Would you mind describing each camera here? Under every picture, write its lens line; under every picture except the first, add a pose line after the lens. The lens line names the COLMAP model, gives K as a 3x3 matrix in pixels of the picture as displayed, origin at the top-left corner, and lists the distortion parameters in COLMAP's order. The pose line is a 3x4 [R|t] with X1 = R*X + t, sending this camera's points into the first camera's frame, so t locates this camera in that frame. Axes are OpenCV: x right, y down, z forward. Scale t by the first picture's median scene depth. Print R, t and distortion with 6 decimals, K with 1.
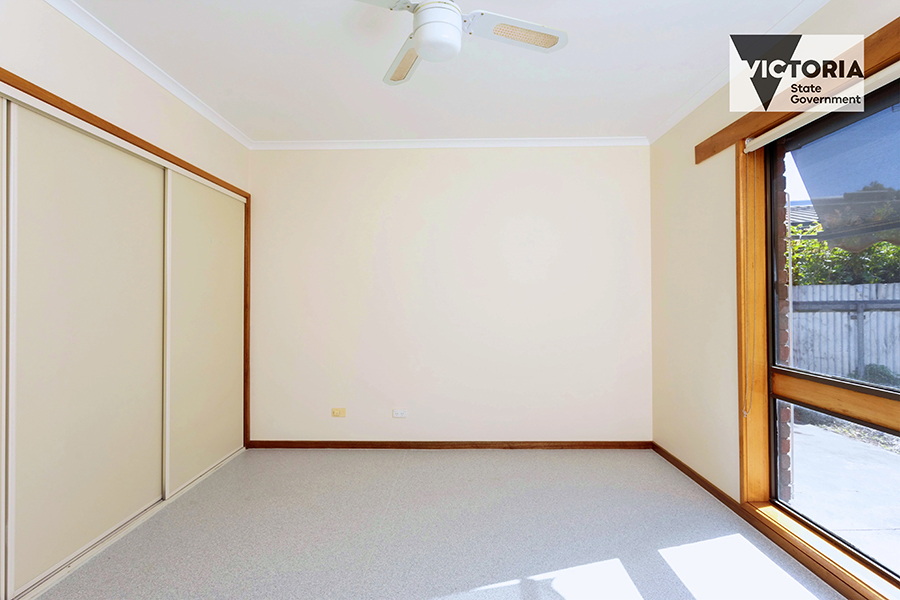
lens RADIAL K [[447.7, 0, 450.0], [0, 447.7, 300.0], [0, 0, 1]] dist [-0.002005, 0.000243]
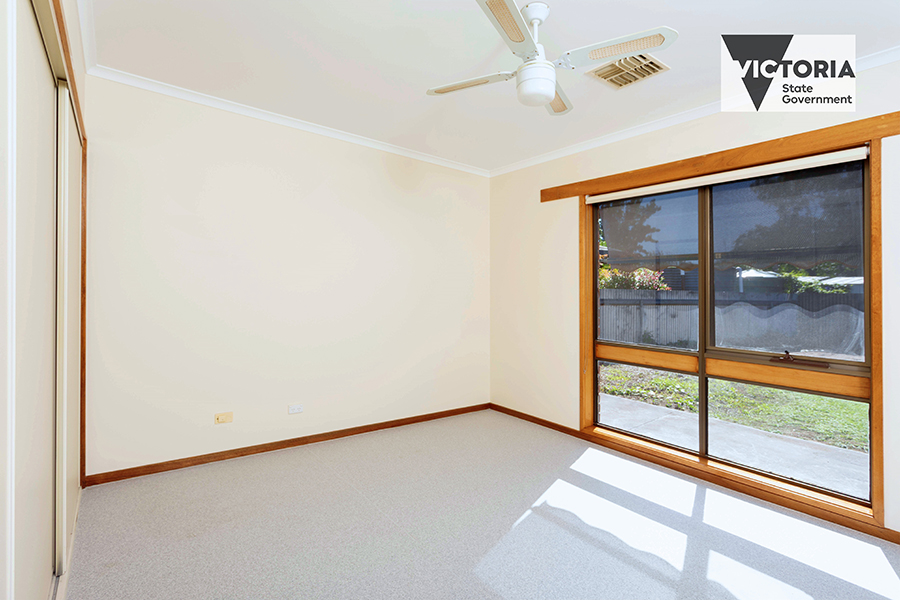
lens RADIAL K [[427.1, 0, 449.3], [0, 427.1, 286.0], [0, 0, 1]] dist [-0.000709, 0.000154]
pose [[0.779052, 0.038309, 0.625788, -0.635969], [-0.027580, 0.999259, -0.026837, 0.012816], [-0.626352, 0.003648, 0.779532, 0.136100]]
